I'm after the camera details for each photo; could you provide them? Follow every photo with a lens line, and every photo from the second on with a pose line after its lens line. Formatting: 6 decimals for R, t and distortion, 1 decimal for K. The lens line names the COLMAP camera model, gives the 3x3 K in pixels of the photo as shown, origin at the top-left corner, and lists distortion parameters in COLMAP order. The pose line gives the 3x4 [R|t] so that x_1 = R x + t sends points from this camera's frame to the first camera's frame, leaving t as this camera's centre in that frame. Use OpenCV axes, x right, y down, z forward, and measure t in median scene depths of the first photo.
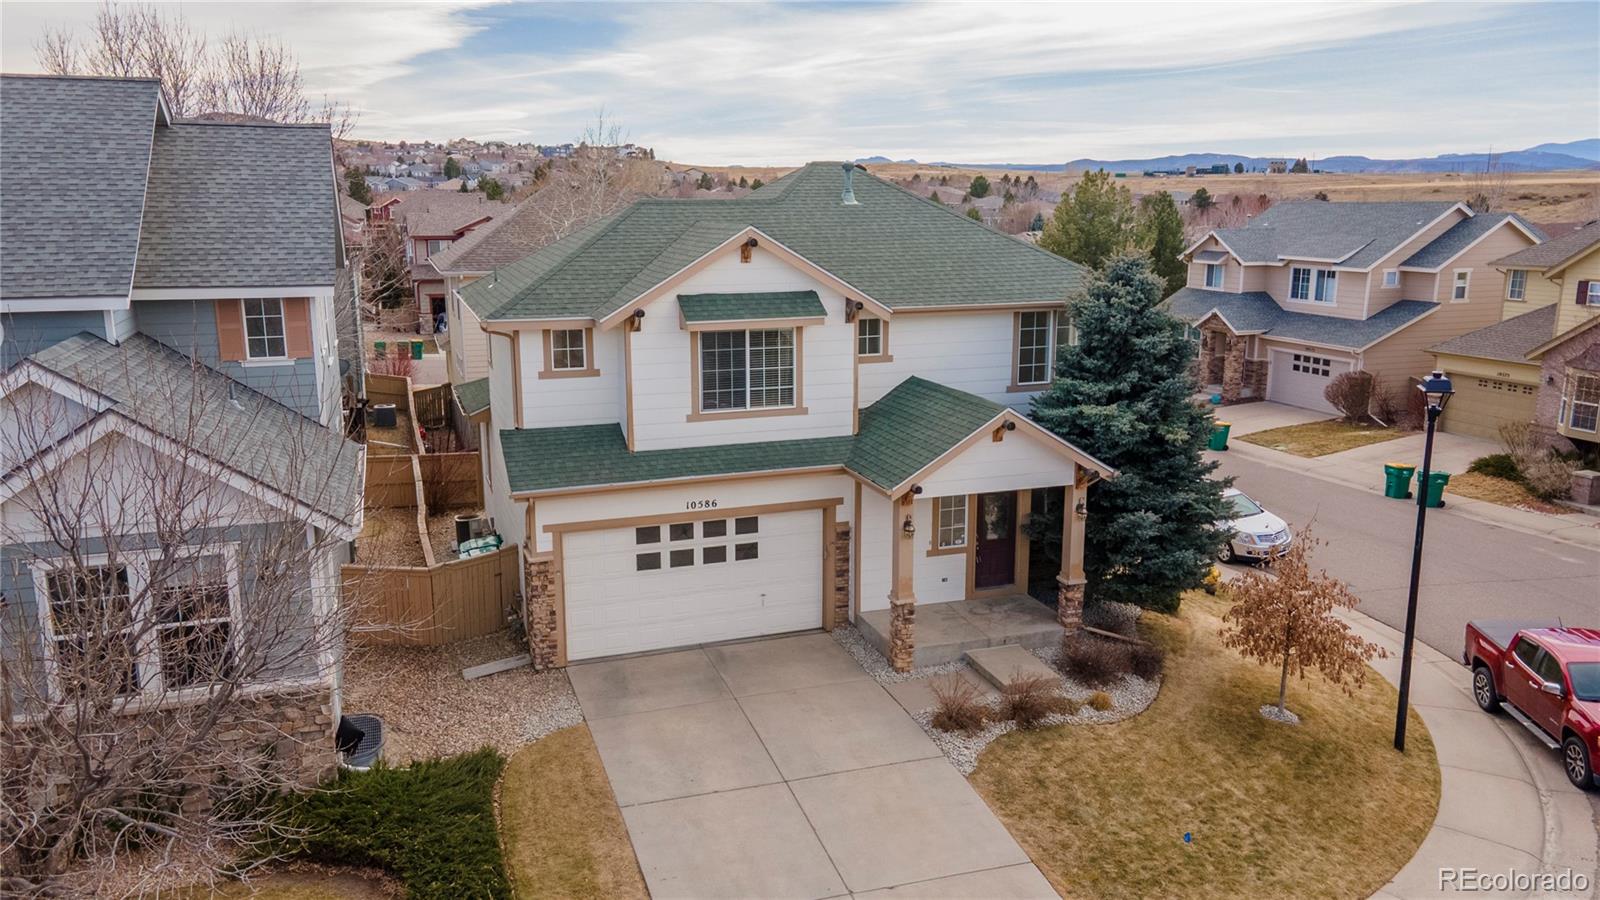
lens RADIAL K [[1163.7, 0, 792.9], [0, 1163.7, 445.0], [0, 0, 1]] dist [0.024215, 0.044753]
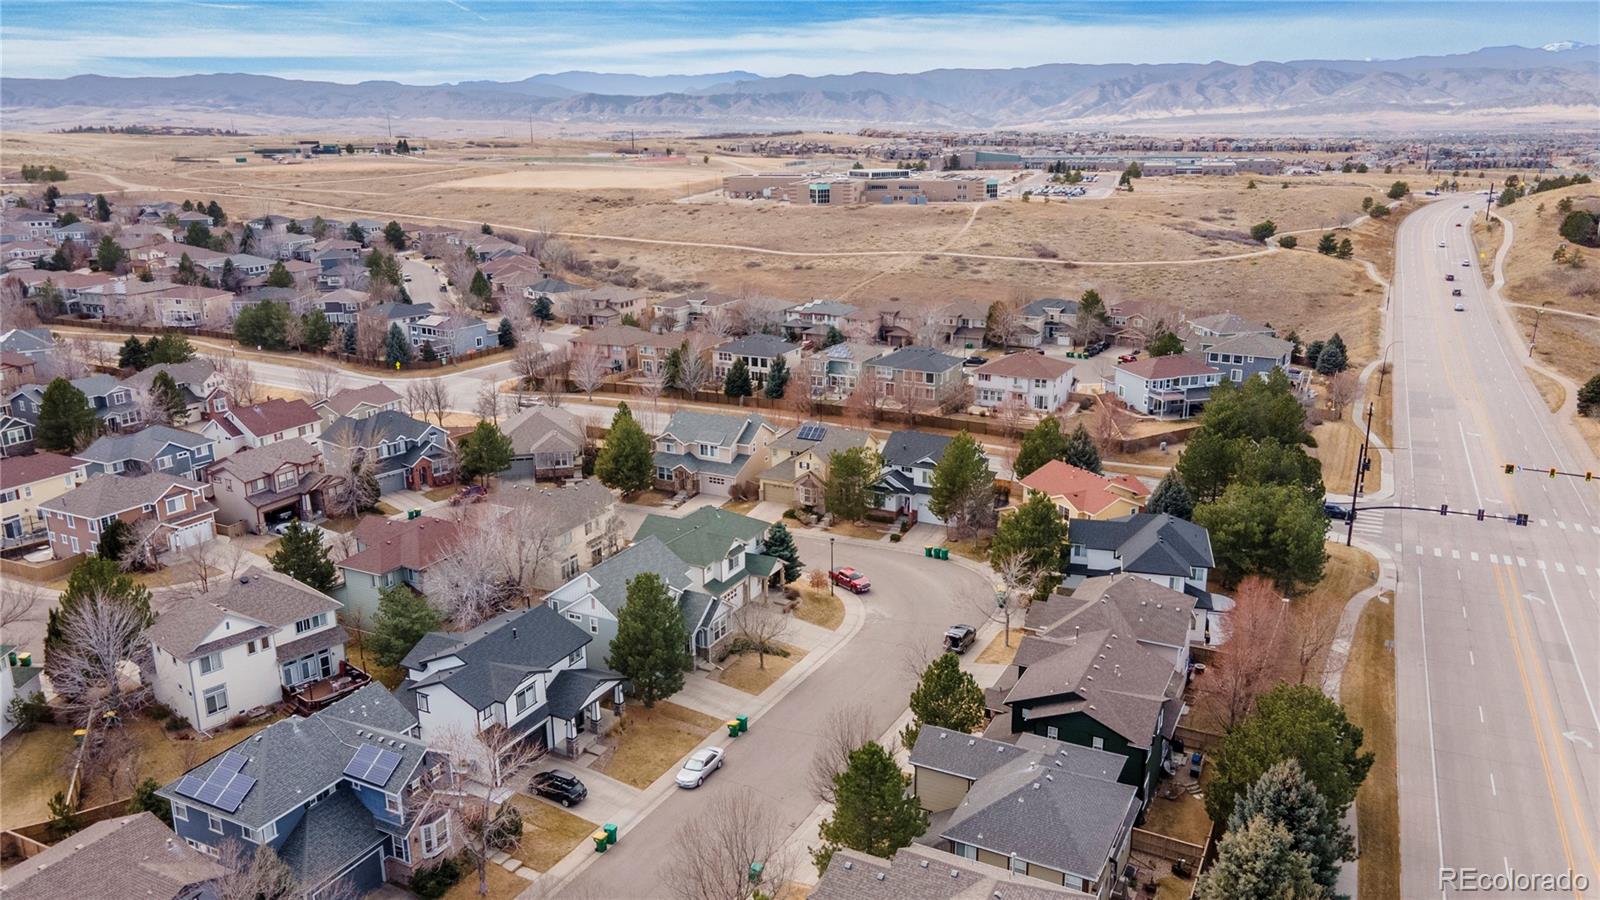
lens RADIAL K [[1163.7, 0, 792.9], [0, 1163.7, 445.0], [0, 0, 1]] dist [0.024215, 0.044753]
pose [[0.721189, -0.191449, 0.665758, -3.316233], [0.149662, 0.981416, 0.120099, -1.190249], [-0.676379, 0.013024, 0.736439, -3.120104]]
